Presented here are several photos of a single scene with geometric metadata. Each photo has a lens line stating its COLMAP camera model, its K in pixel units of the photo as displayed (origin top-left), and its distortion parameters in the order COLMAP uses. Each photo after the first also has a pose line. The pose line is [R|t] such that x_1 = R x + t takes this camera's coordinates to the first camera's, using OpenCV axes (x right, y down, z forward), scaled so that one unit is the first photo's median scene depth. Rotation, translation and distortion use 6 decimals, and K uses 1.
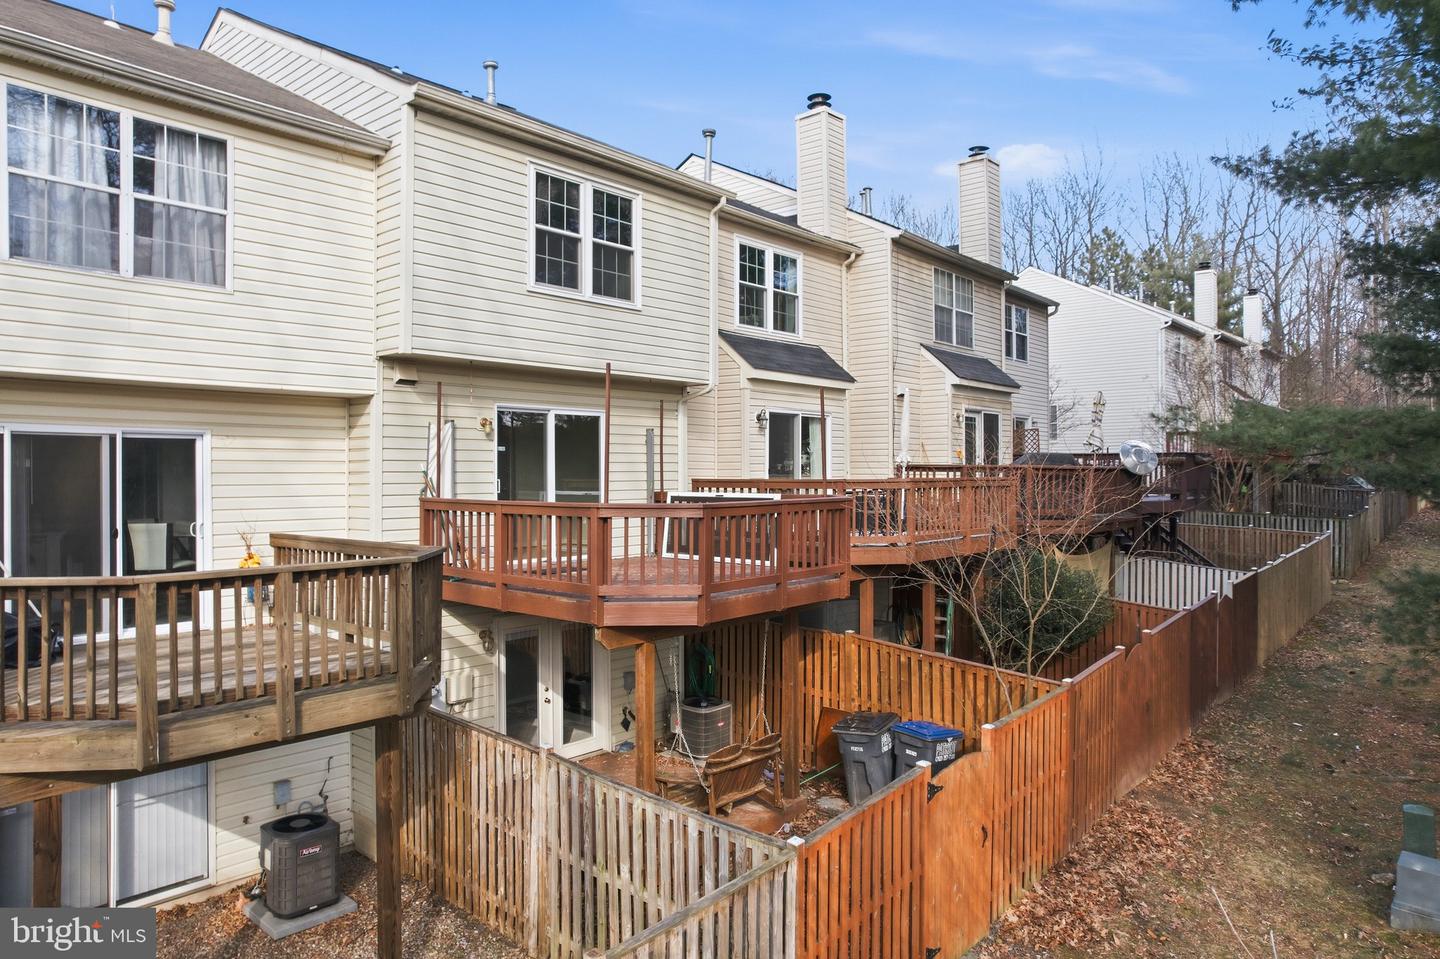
lens RADIAL K [[927.2, 0, 720.0], [0, 927.2, 479.5], [0, 0, 1]] dist [-0.078044, 0.071064]
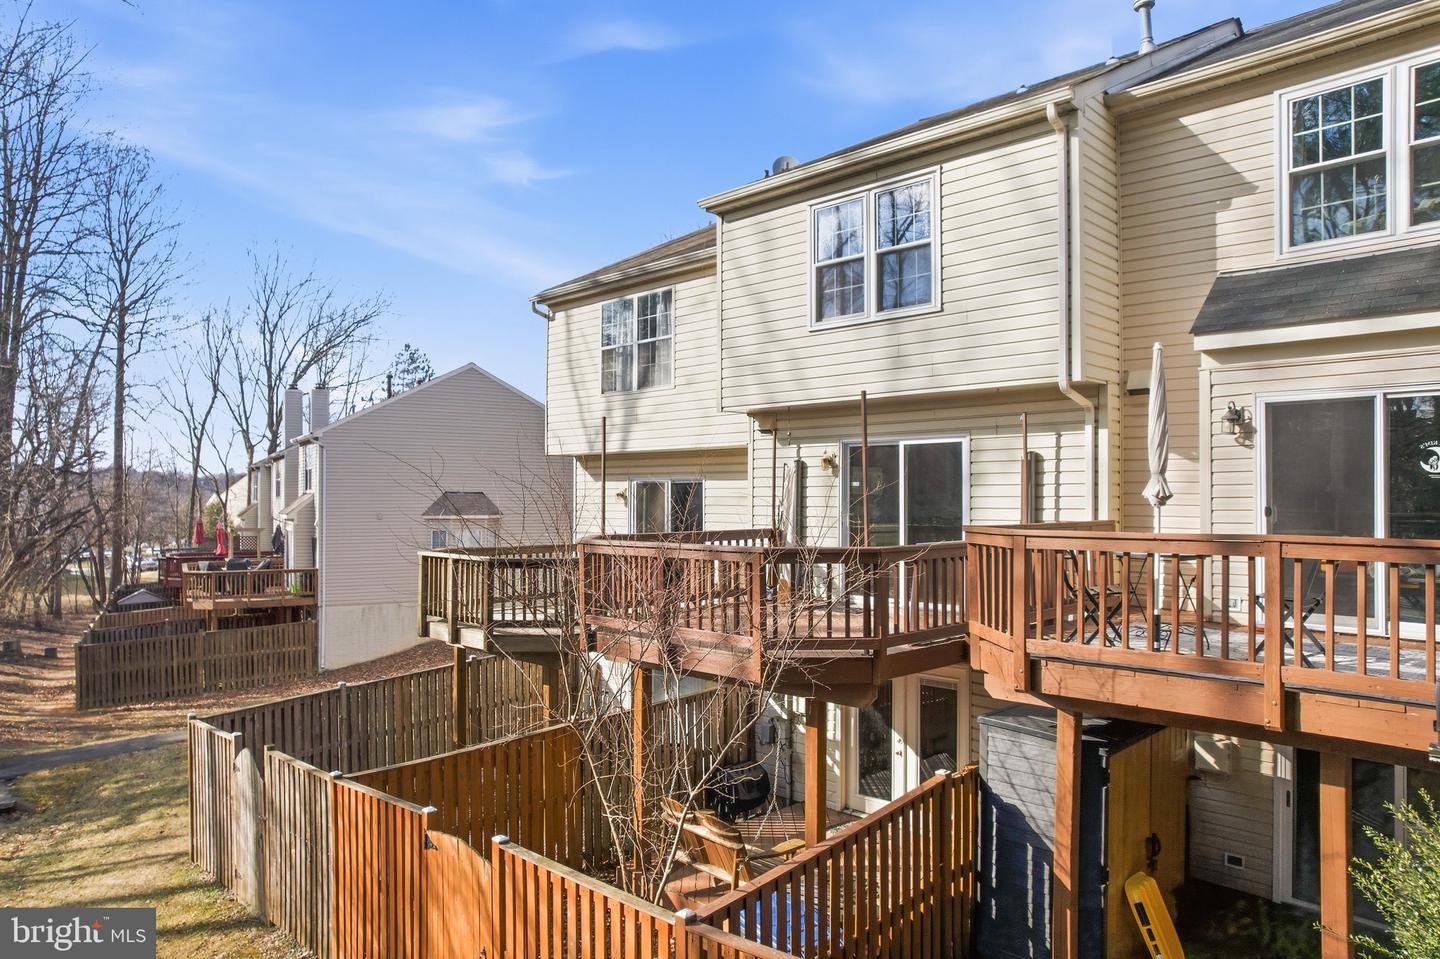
lens RADIAL K [[927.2, 0, 720.0], [0, 927.2, 479.5], [0, 0, 1]] dist [-0.078044, 0.071064]
pose [[-0.055130, -0.007360, -0.998452, 0.756071], [0.001827, 0.999970, -0.007472, -0.029936], [0.998477, -0.002236, -0.055115, 0.874853]]
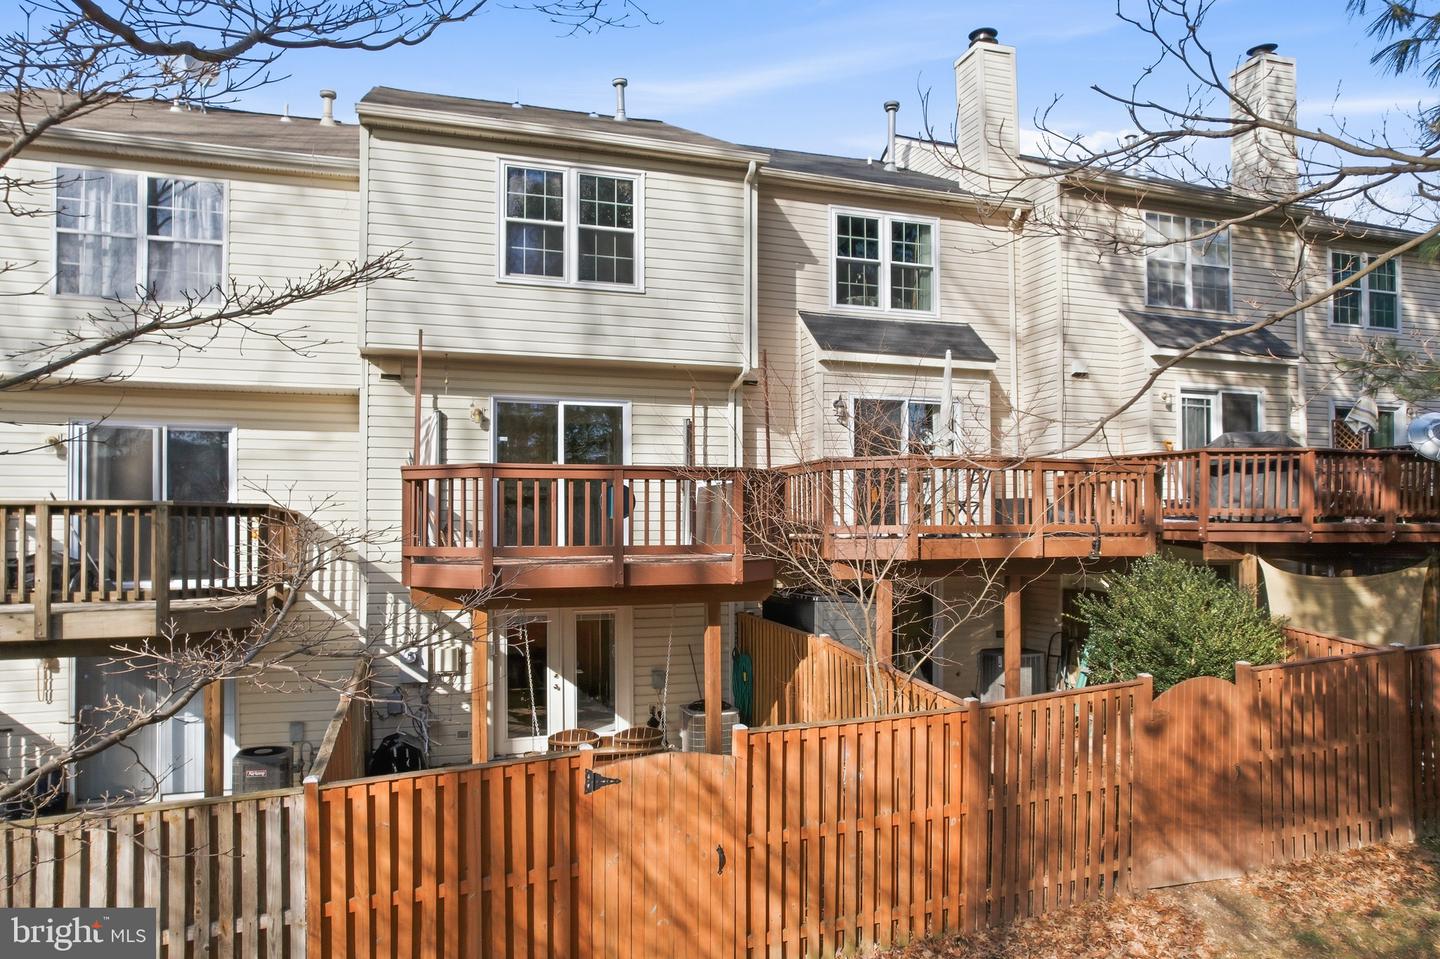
lens RADIAL K [[947.3, 0, 717.3], [0, 947.3, 525.4], [0, 0, 1]] dist [-0.031655, 0.000579]
pose [[0.859949, -0.002188, -0.510375, 0.499018], [-0.003475, 0.999943, -0.010143, 0.072044], [0.510368, 0.010496, 0.859892, 0.195519]]
